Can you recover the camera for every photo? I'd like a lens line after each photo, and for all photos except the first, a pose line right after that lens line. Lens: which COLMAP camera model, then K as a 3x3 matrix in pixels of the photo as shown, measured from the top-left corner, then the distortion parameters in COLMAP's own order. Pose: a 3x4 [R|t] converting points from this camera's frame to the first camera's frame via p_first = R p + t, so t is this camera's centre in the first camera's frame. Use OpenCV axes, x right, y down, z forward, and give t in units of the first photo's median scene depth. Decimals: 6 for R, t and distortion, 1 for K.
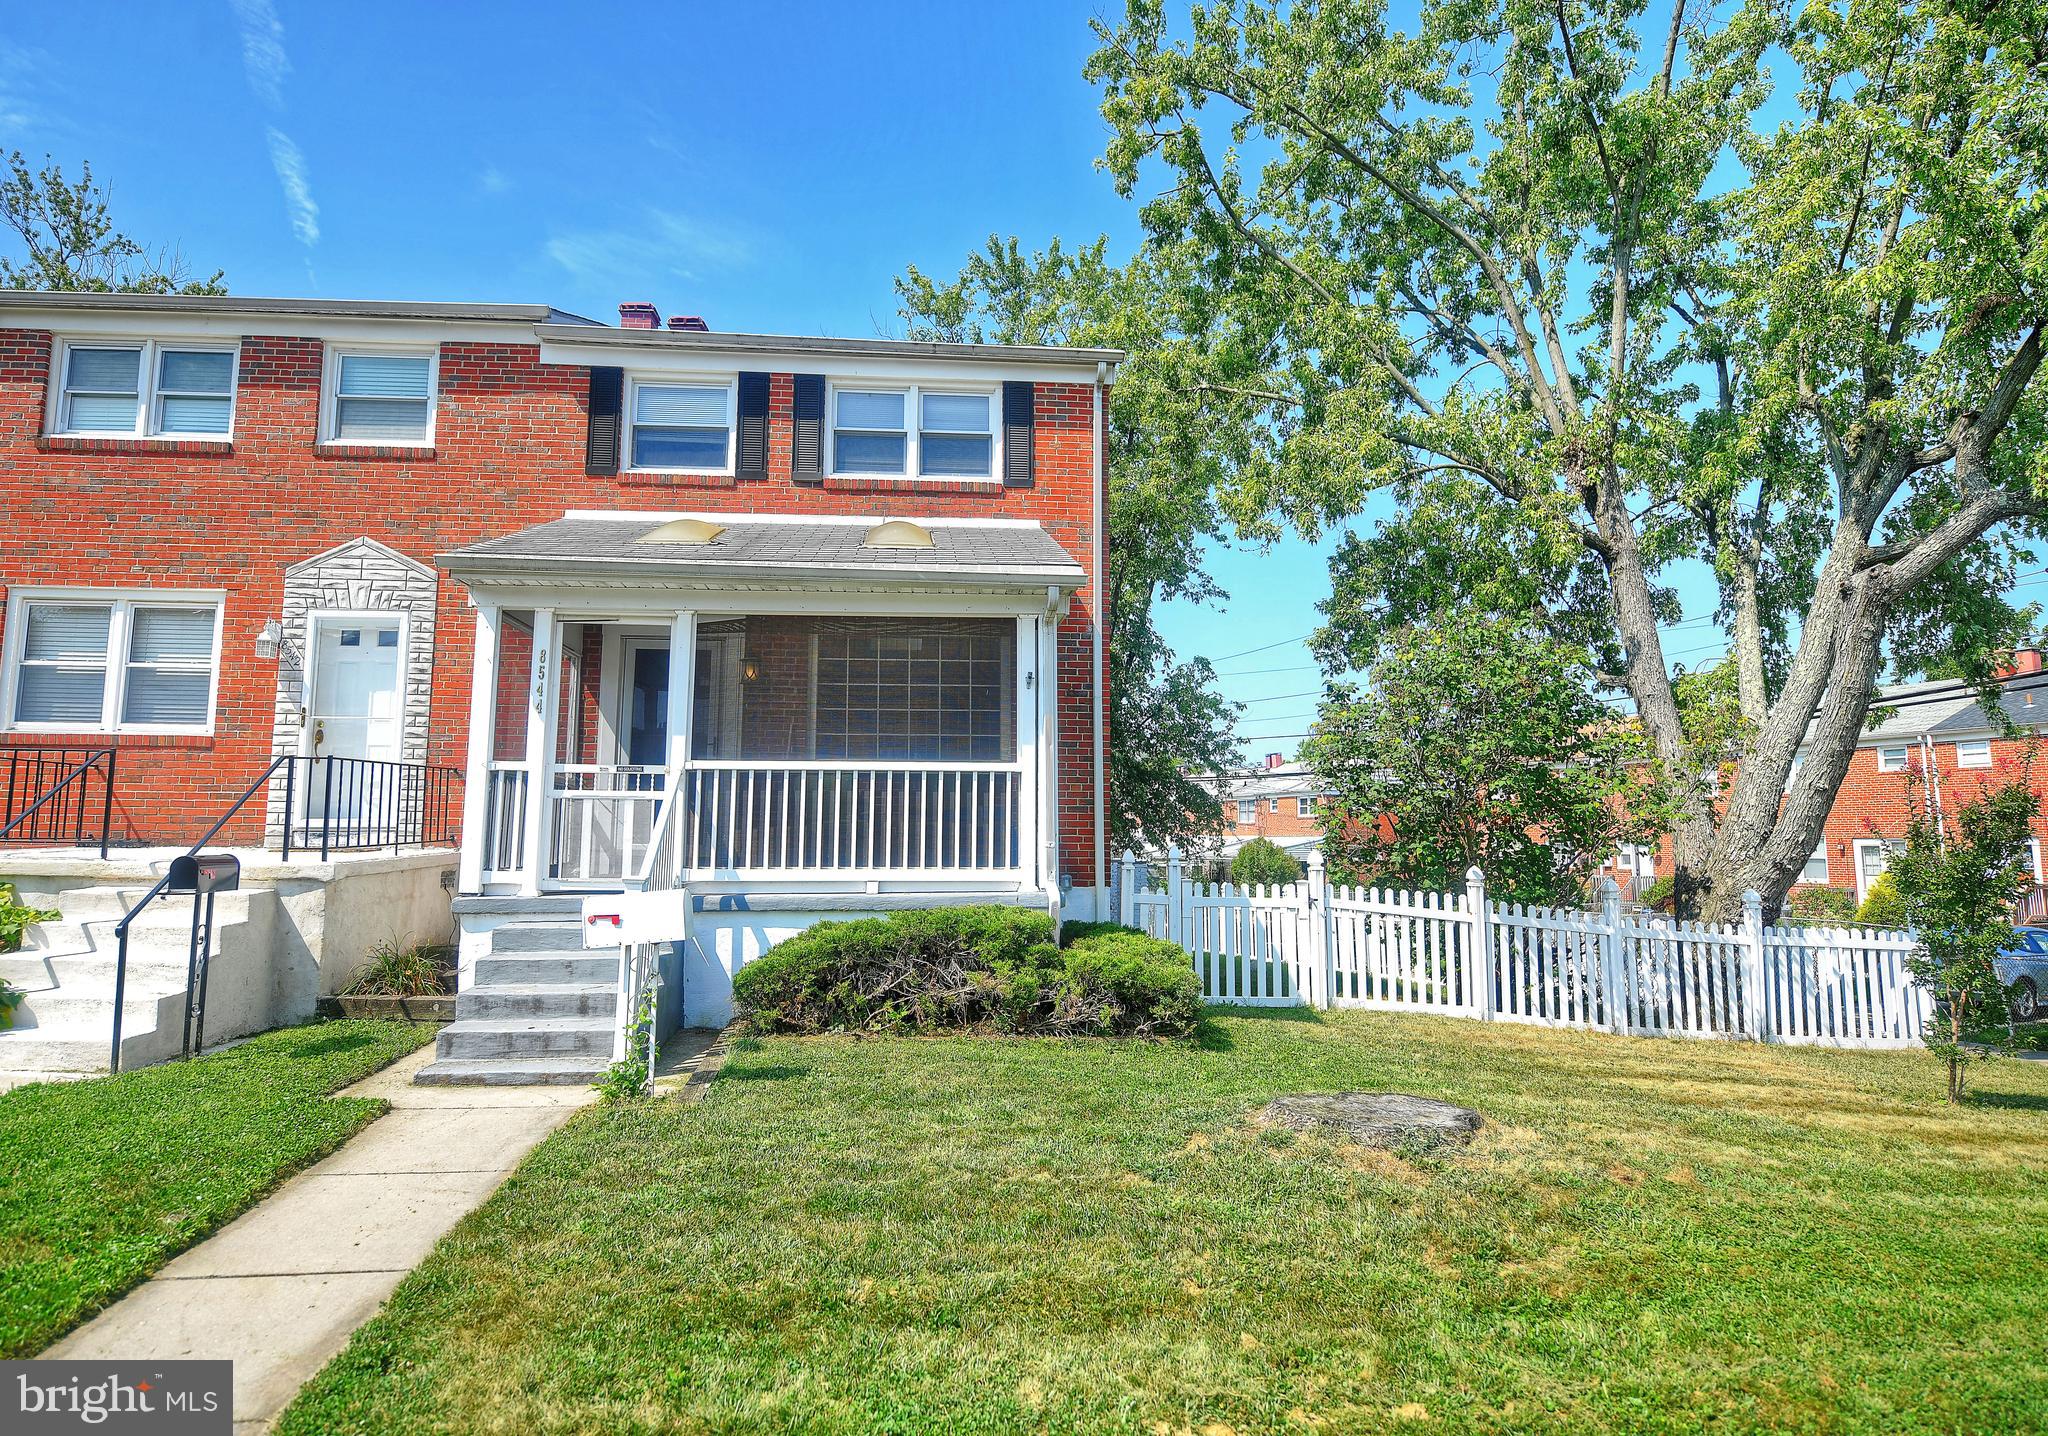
lens RADIAL K [[1113.9, 0, 986.2], [0, 1113.9, 699.7], [0, 0, 1]] dist [-0.003432, -0.002473]
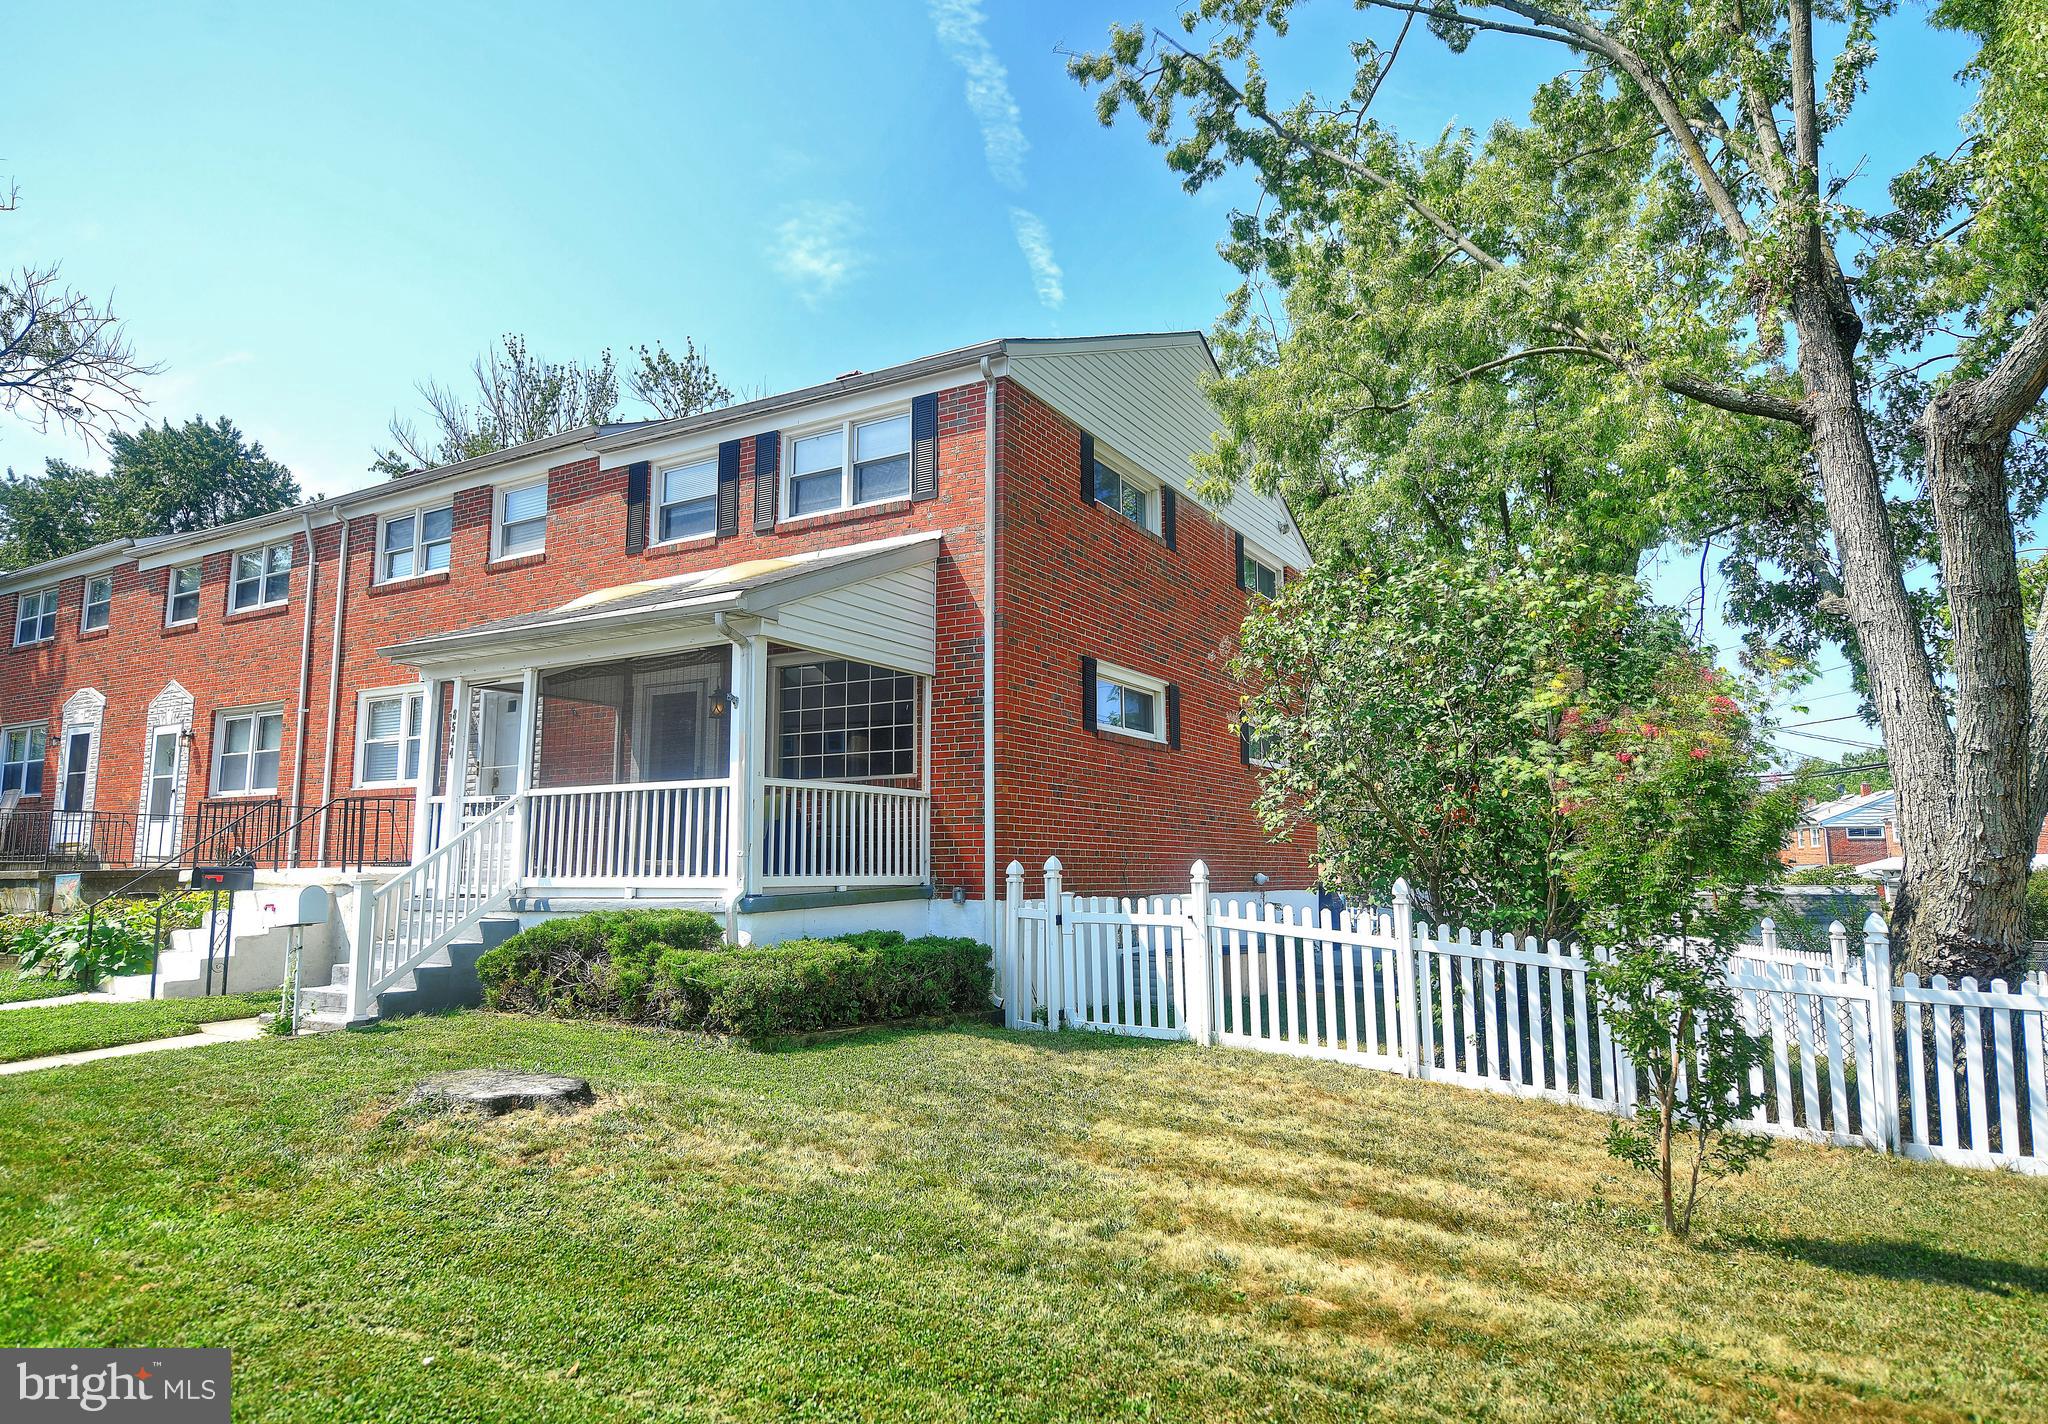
lens RADIAL K [[1223.3, 0, 1018.6], [0, 1223.3, 693.3], [0, 0, 1]] dist [-0.000527, 0.003133]
pose [[0.822923, -0.088227, -0.561261, 0.719549], [0.077574, 0.996066, -0.042837, 0.036723], [0.562833, -0.008288, 0.826529, 0.140605]]
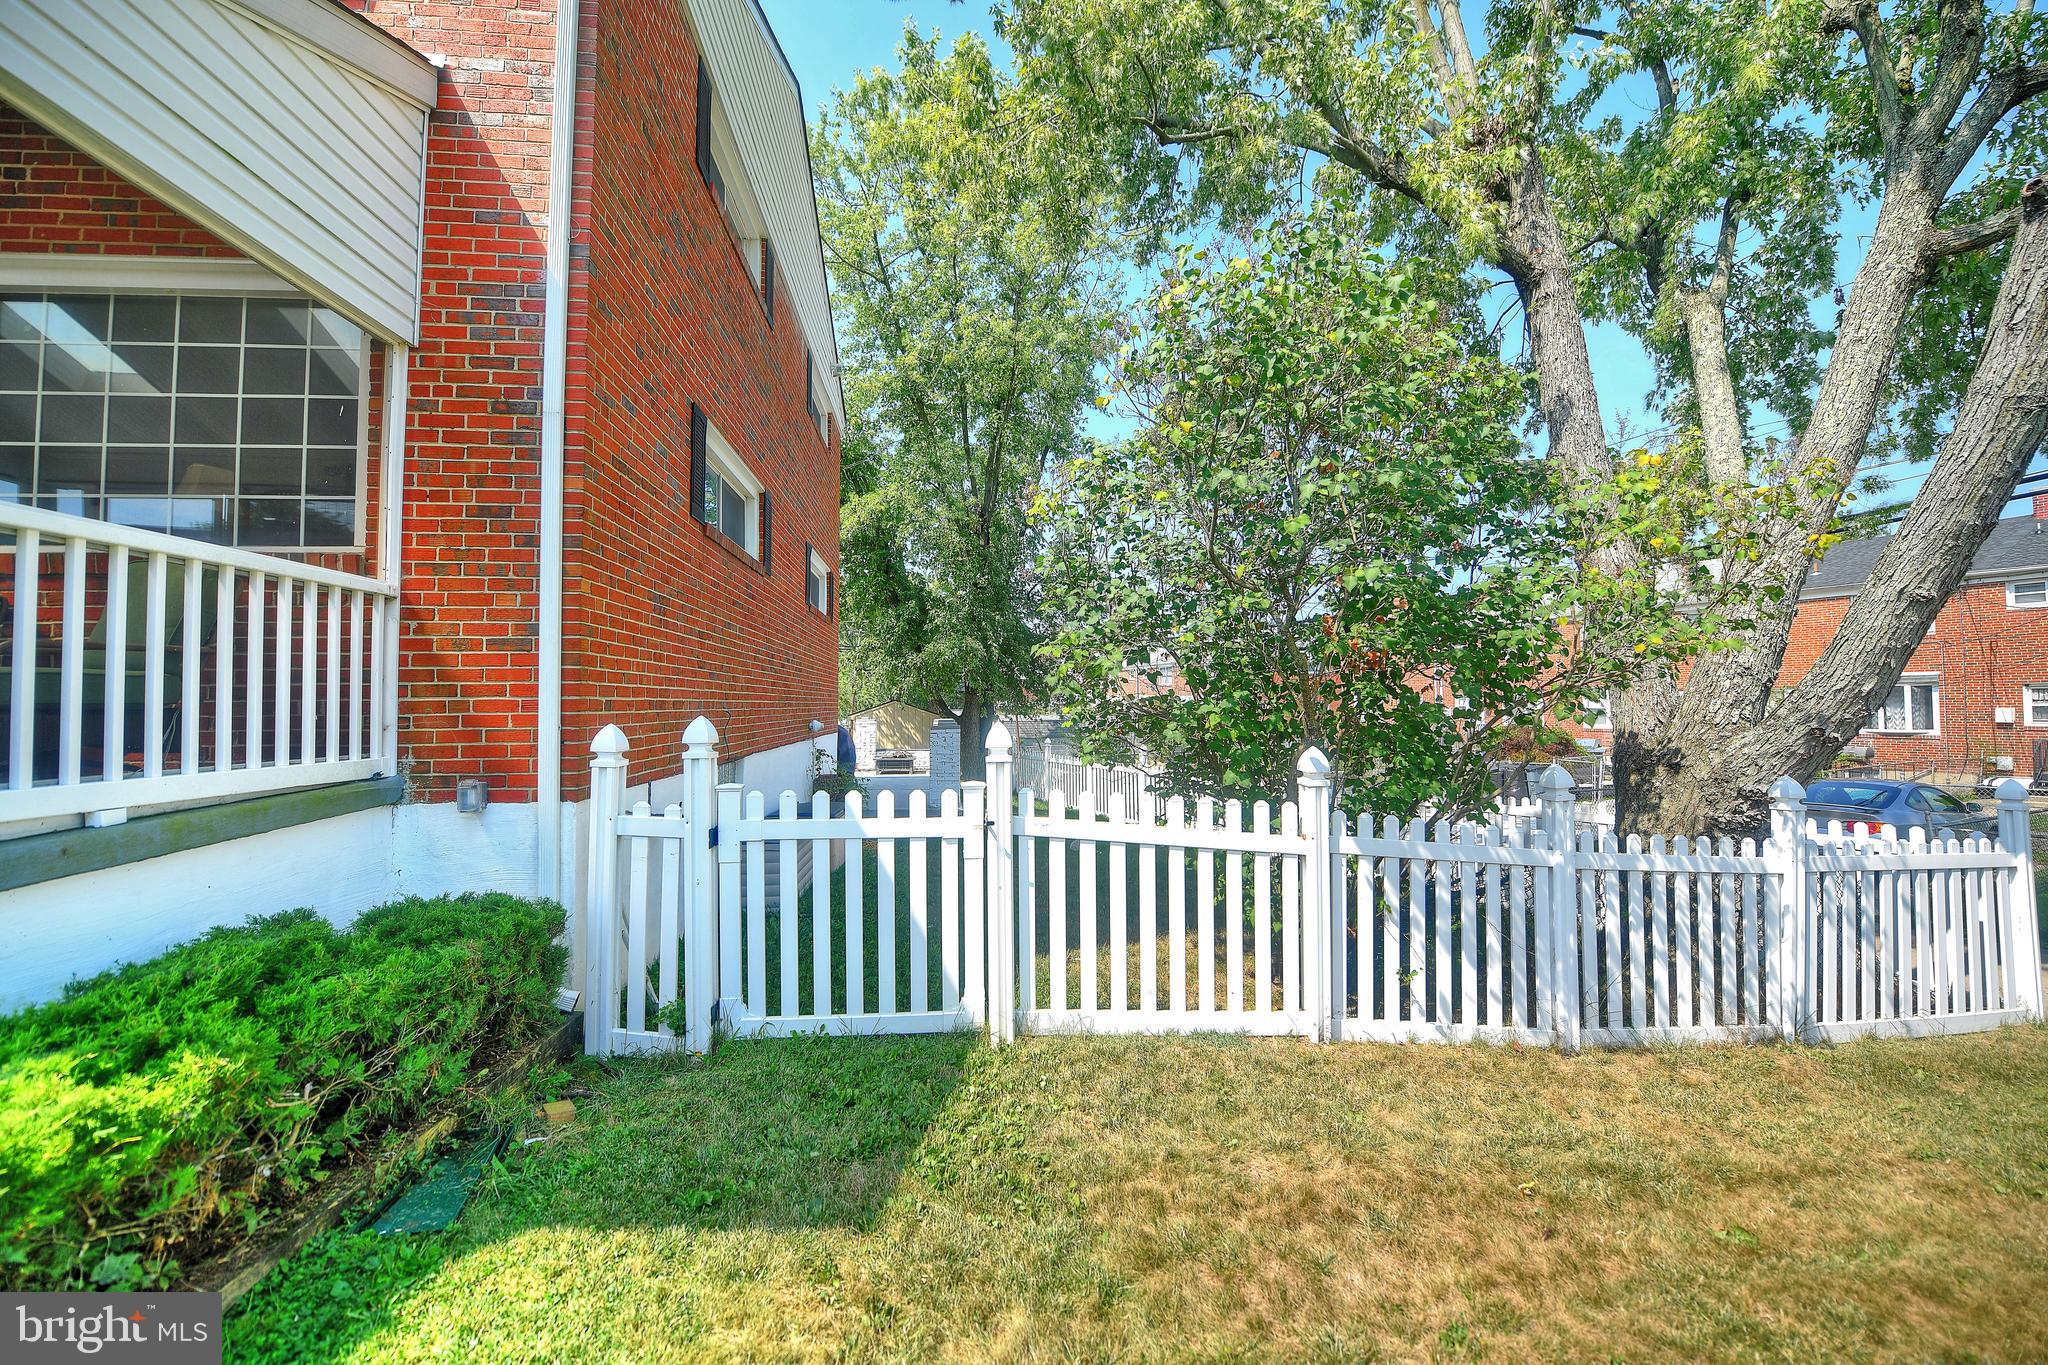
lens RADIAL K [[800.6, 0, 1028.6], [0, 800.6, 669.9], [0, 0, 1]] dist [-0.020522, -0.000145]
pose [[0.999312, -0.011956, 0.035116, 0.295617], [0.008856, 0.996158, 0.087131, 0.080482], [-0.036022, -0.086760, 0.995578, 0.642144]]
